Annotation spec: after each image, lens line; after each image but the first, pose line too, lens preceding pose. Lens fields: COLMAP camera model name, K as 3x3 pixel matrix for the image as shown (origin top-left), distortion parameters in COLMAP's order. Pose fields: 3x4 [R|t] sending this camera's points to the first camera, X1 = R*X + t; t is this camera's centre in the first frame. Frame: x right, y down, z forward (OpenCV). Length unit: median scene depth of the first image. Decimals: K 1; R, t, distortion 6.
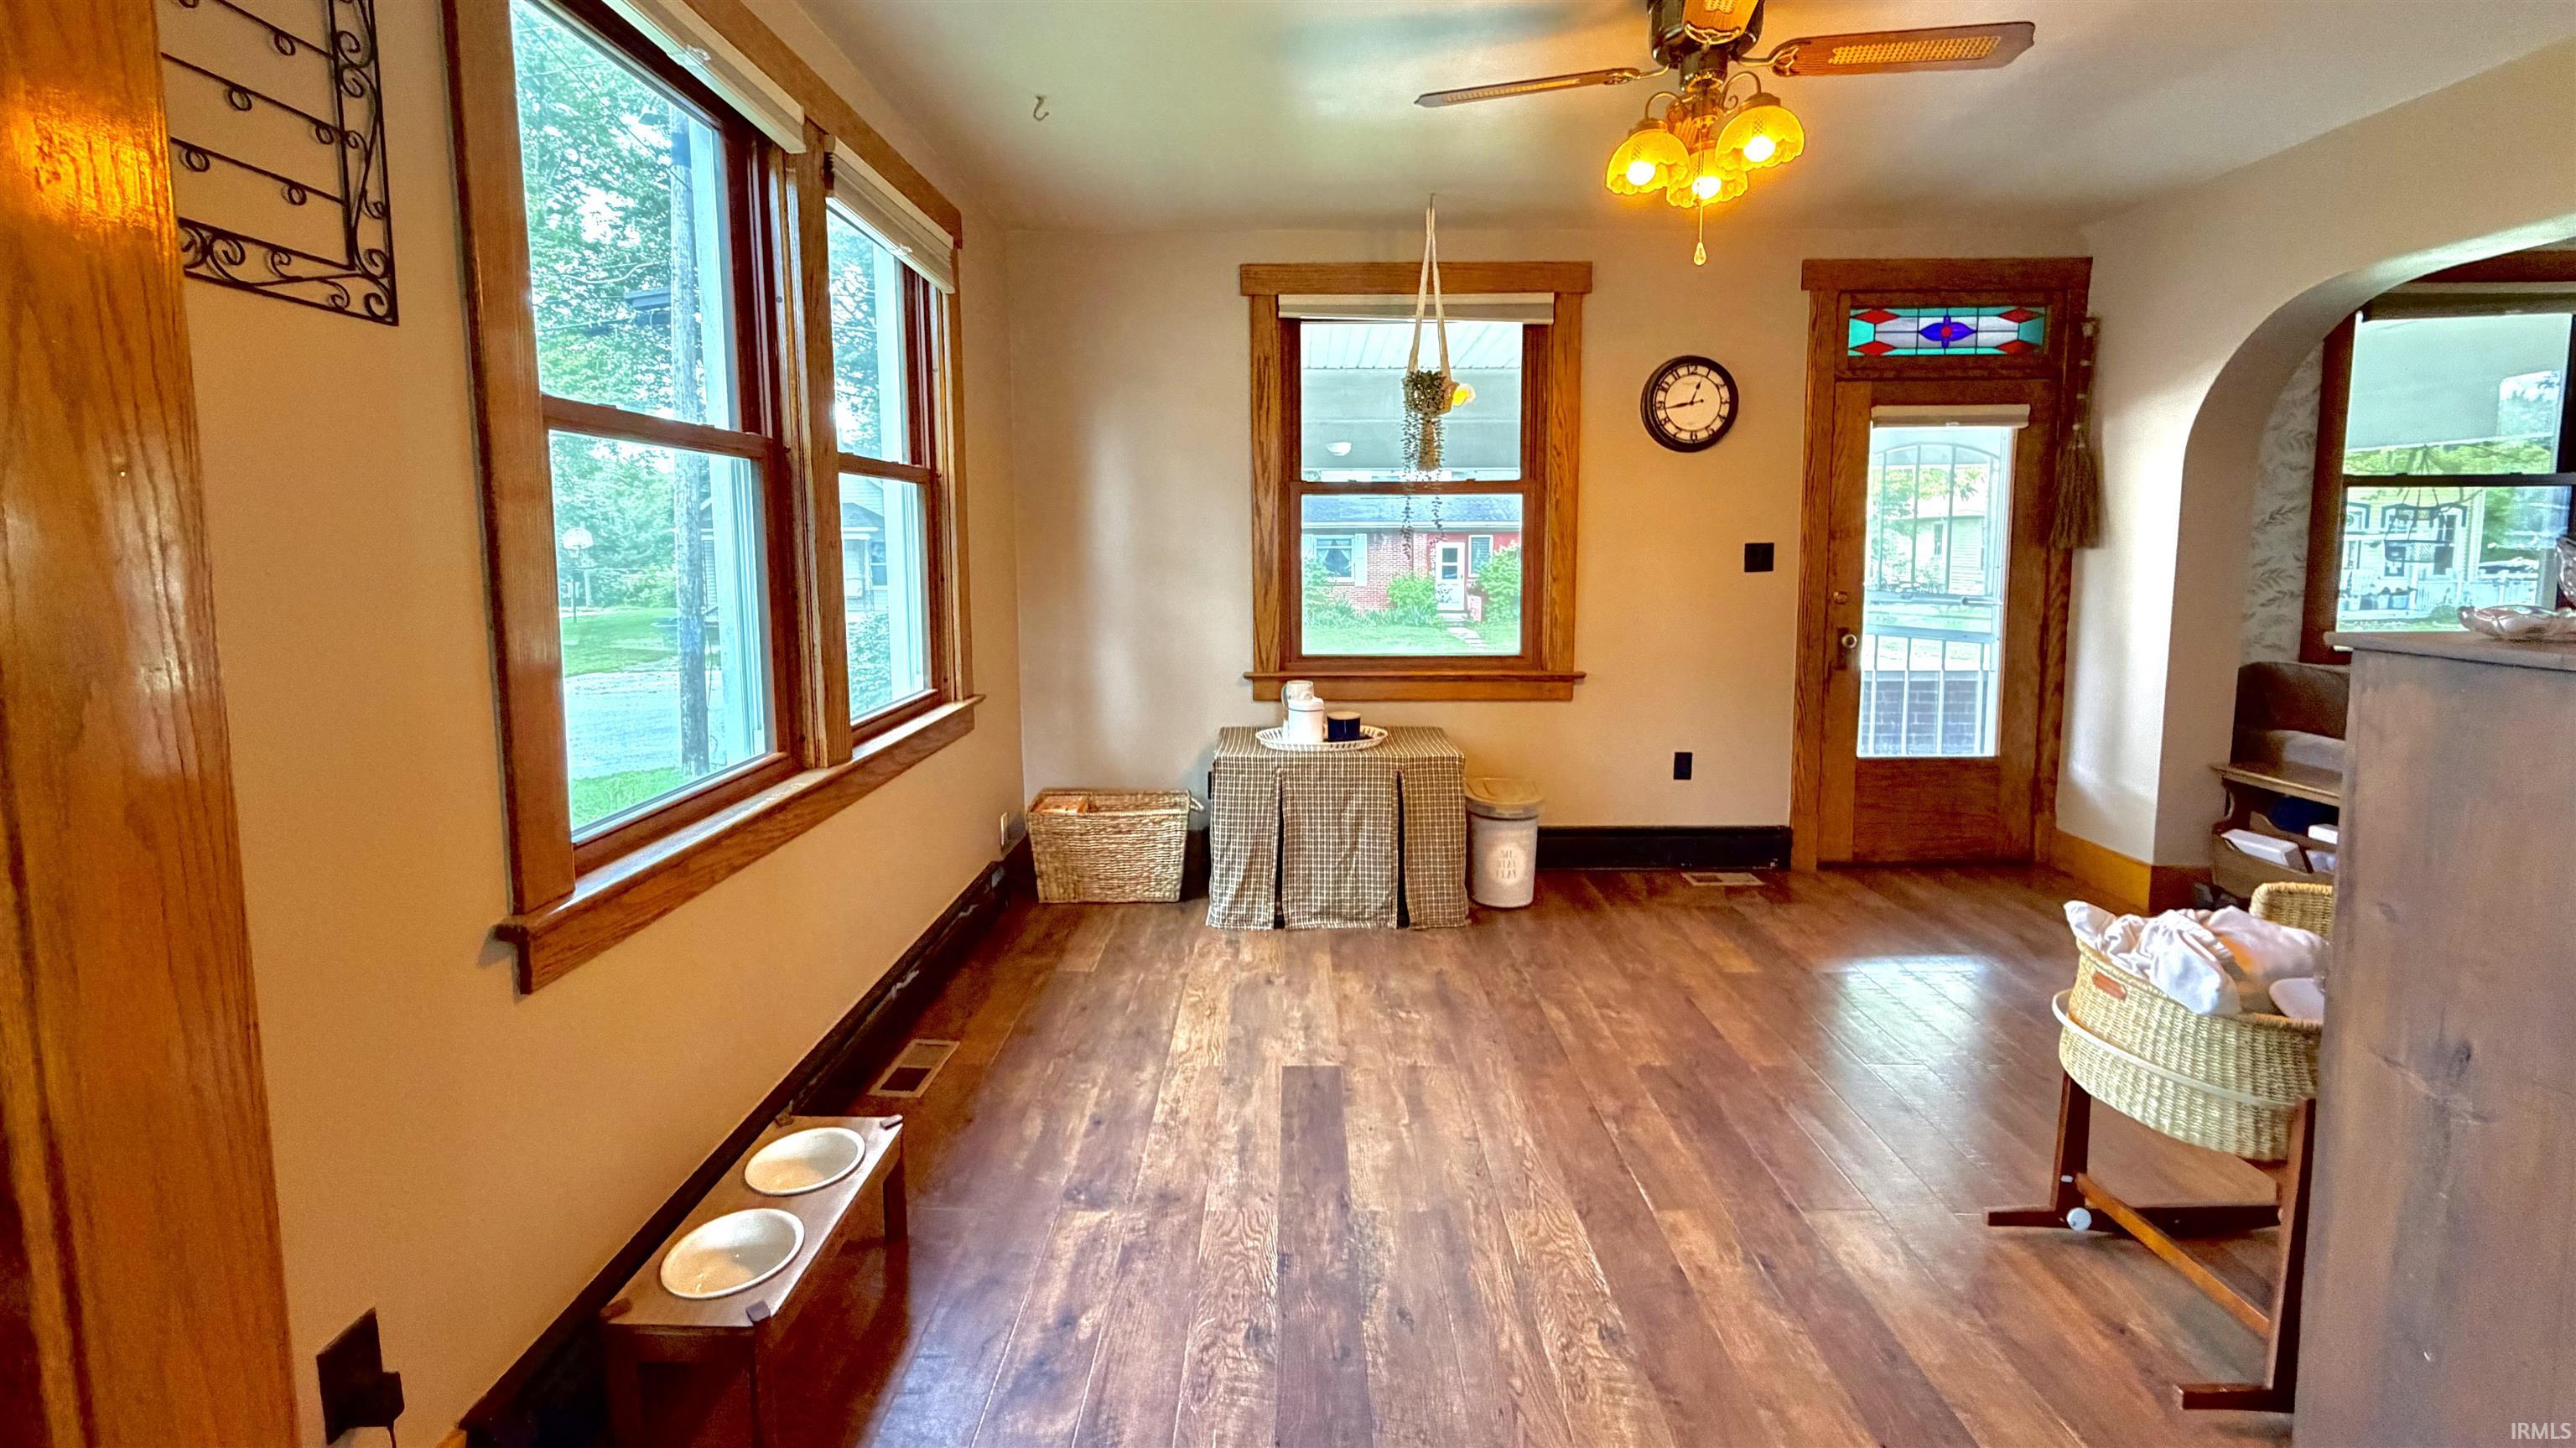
lens RADIAL K [[1027.8, 0, 1282.6], [0, 1027.8, 639.5], [0, 0, 1]] dist [-0.000143, -0.000180]
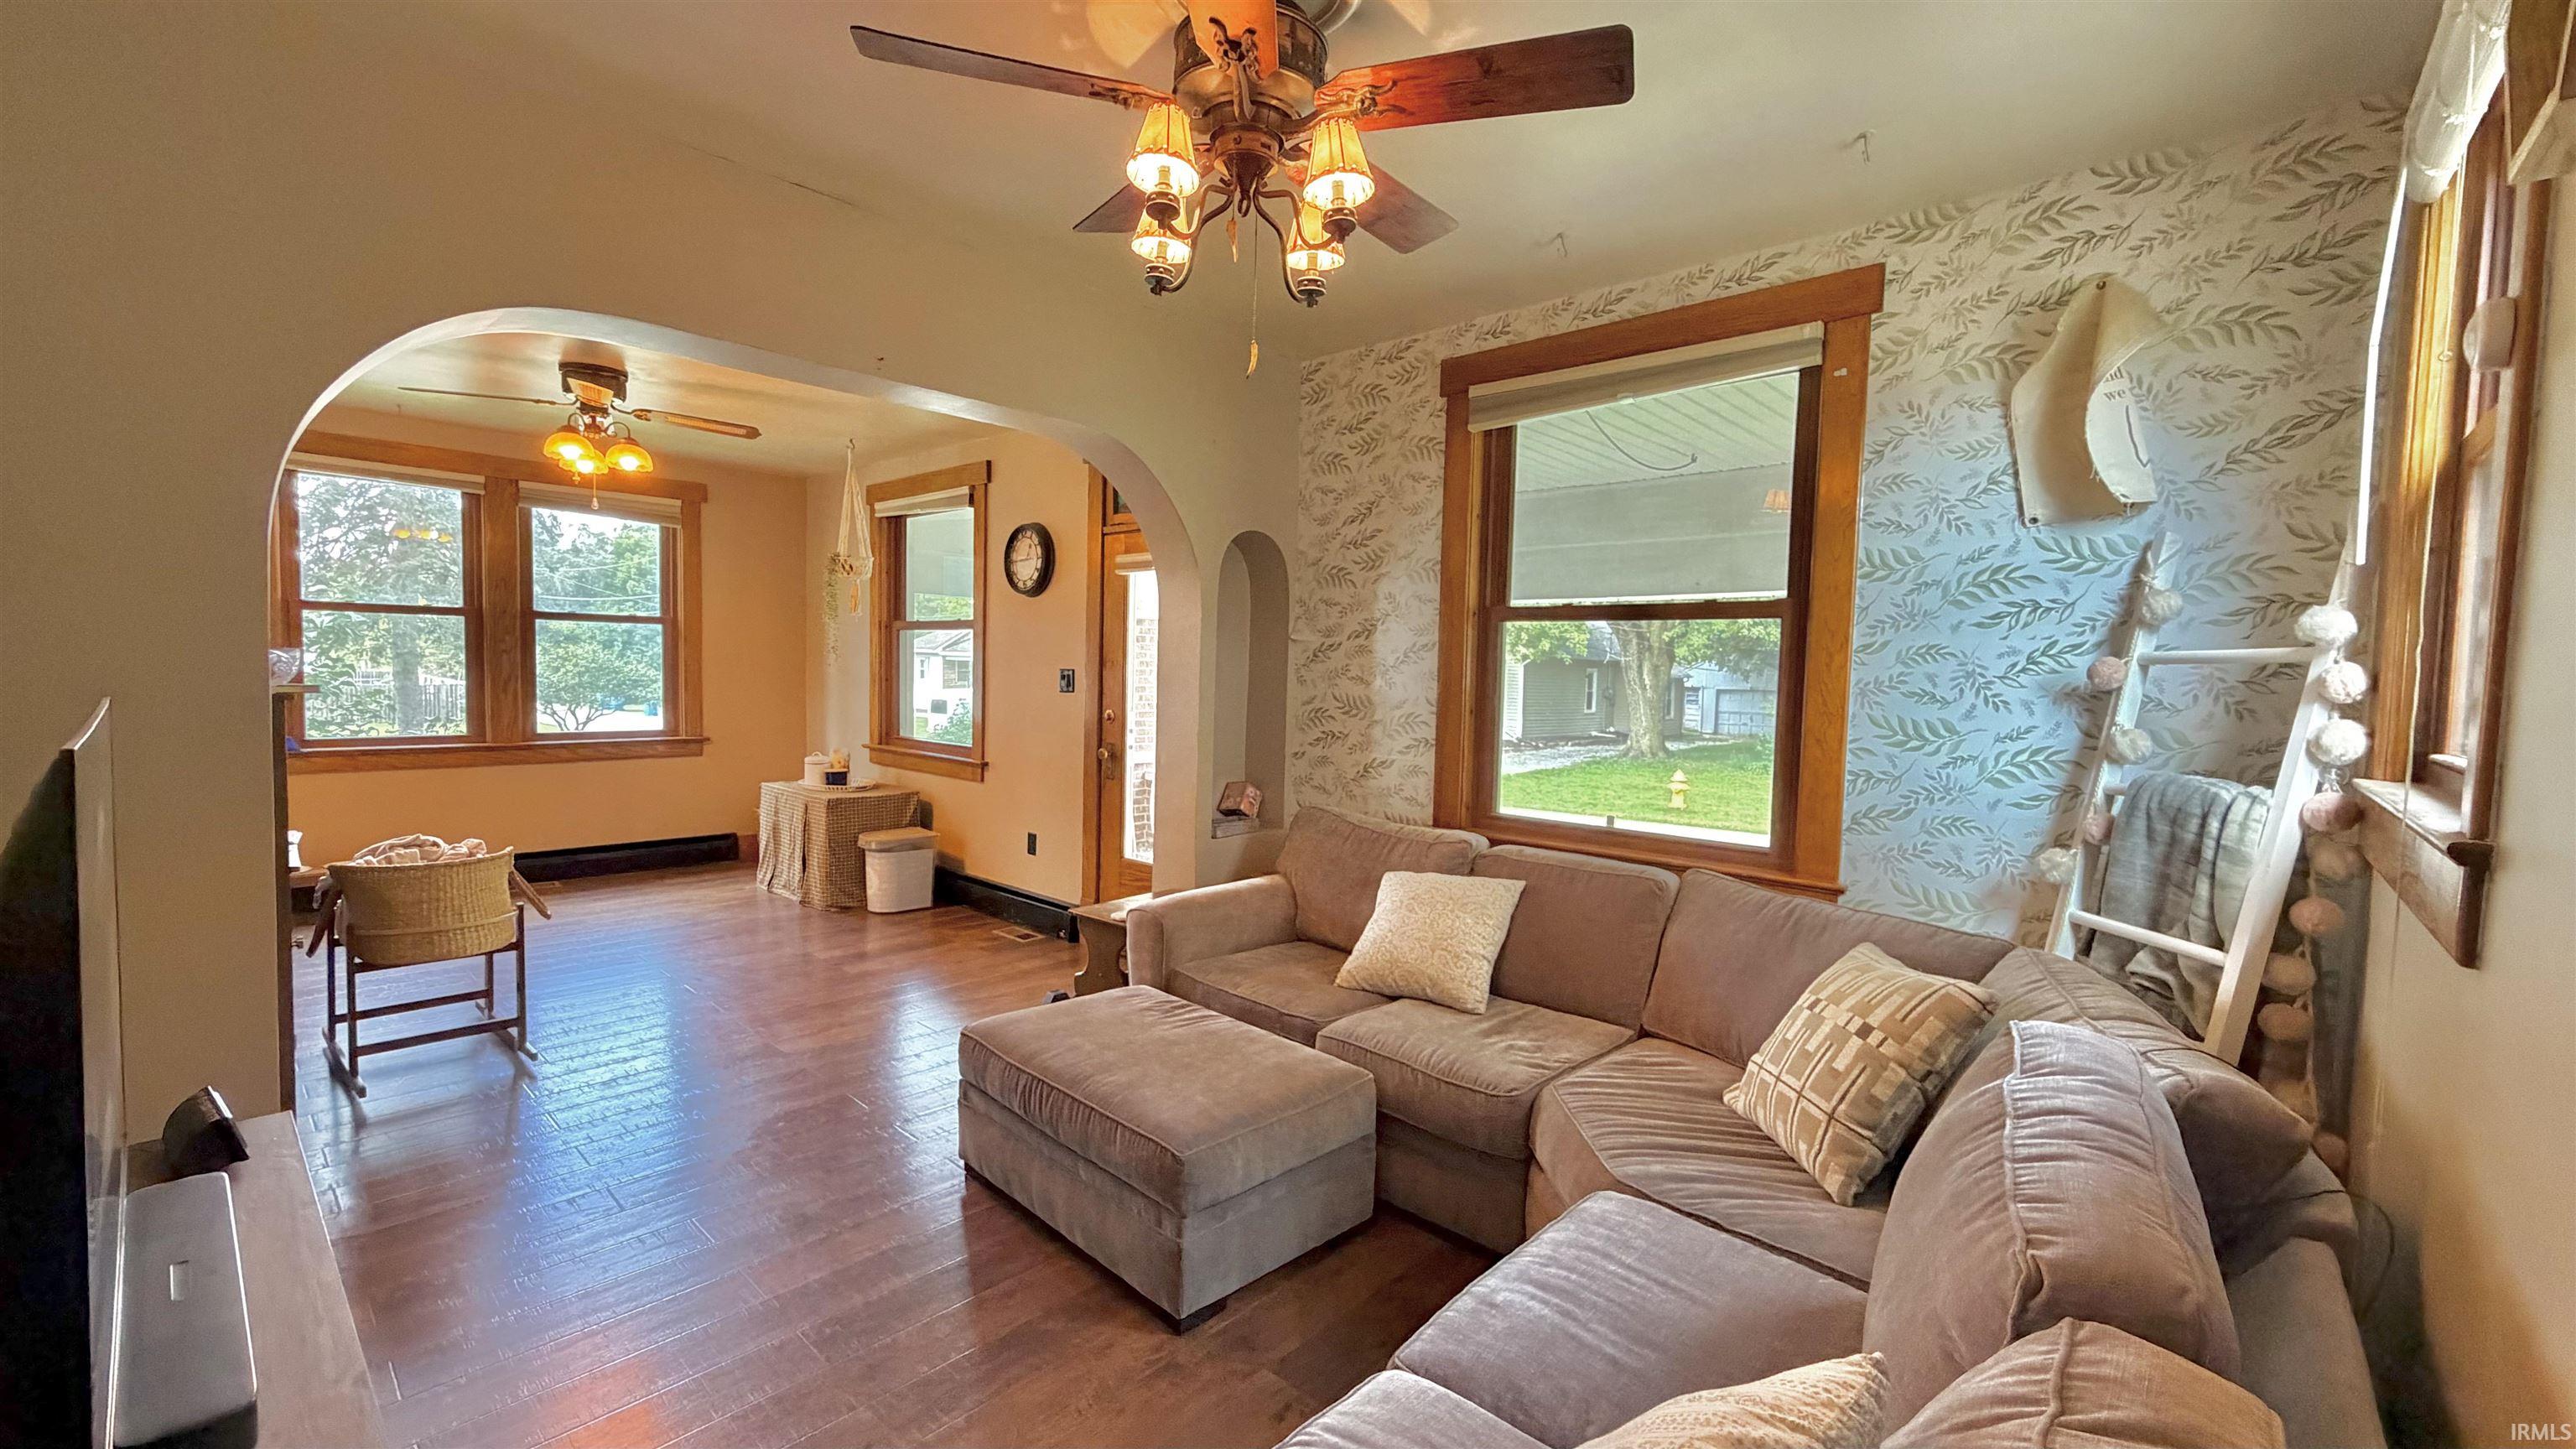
lens RADIAL K [[1023.5, 0, 1288.0], [0, 1023.5, 724.5], [0, 0, 1]] dist [-0.000934, -0.000334]
pose [[0.747577, 0.060997, -0.661368, 1.492682], [-0.088506, 0.996042, -0.008179, -0.042205], [0.658252, 0.064650, 0.750017, 0.263136]]
